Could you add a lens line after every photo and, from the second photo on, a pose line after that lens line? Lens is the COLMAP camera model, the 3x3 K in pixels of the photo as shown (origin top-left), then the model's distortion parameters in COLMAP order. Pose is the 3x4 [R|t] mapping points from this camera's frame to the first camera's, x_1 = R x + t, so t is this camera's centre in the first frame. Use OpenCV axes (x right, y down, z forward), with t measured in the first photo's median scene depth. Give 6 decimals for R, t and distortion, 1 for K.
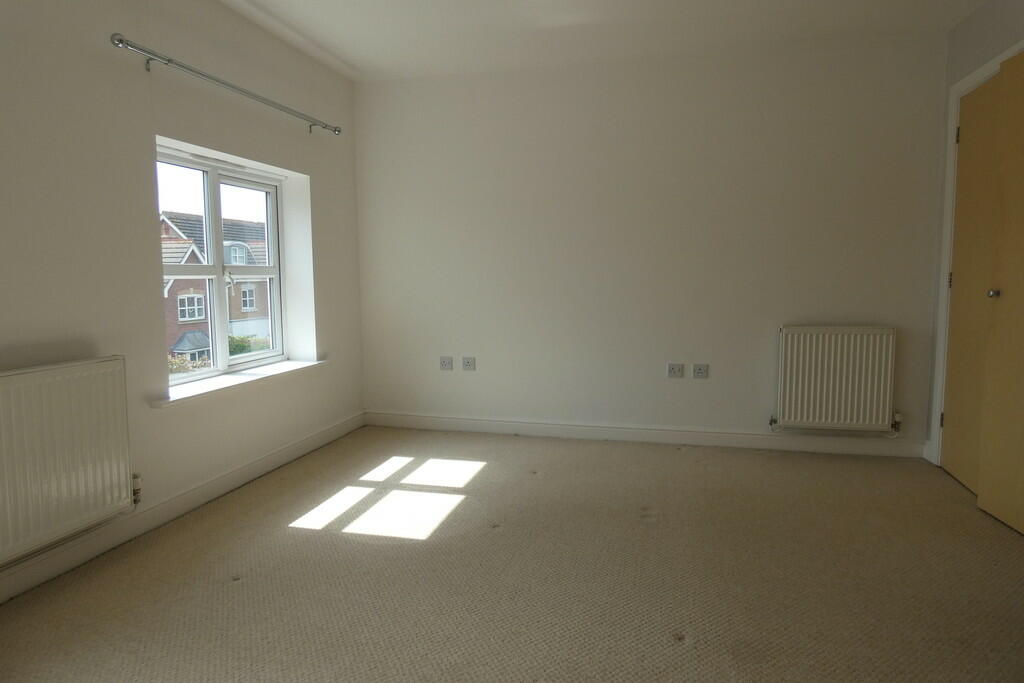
lens RADIAL K [[601.4, 0, 512.0], [0, 601.4, 341.5], [0, 0, 1]] dist [-0.037228, -0.000612]
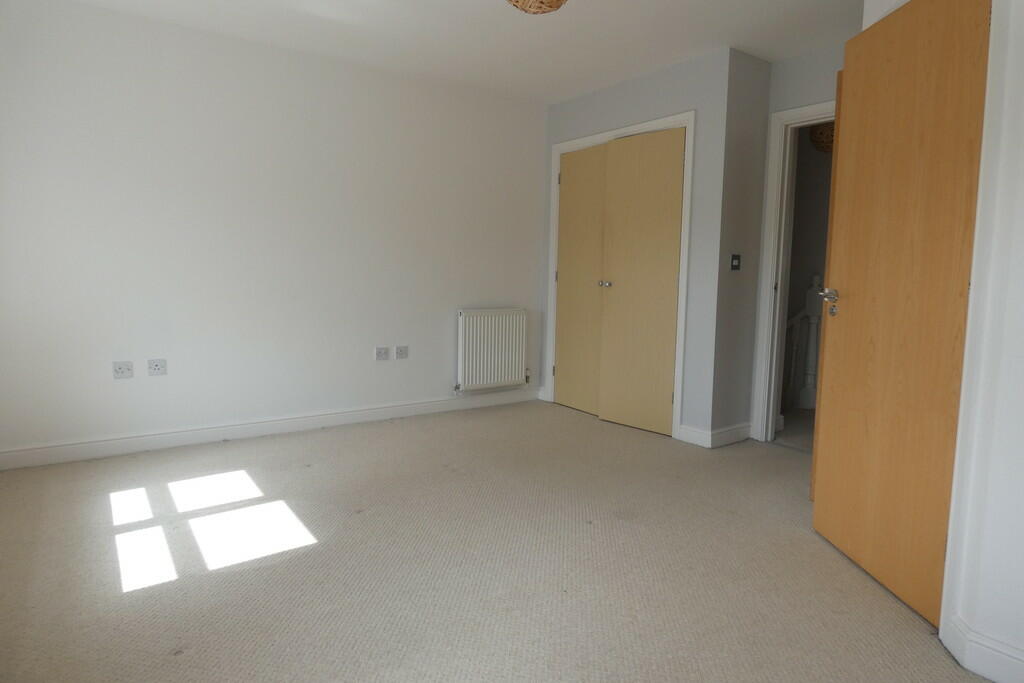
lens RADIAL K [[599.8, 0, 512.0], [0, 599.8, 341.5], [0, 0, 1]] dist [0.004076, 0.000395]
pose [[0.633312, -0.062928, 0.771334, -0.467686], [0.059328, 0.997703, 0.032684, 0.004353], [-0.771619, 0.025062, 0.635591, 0.116327]]
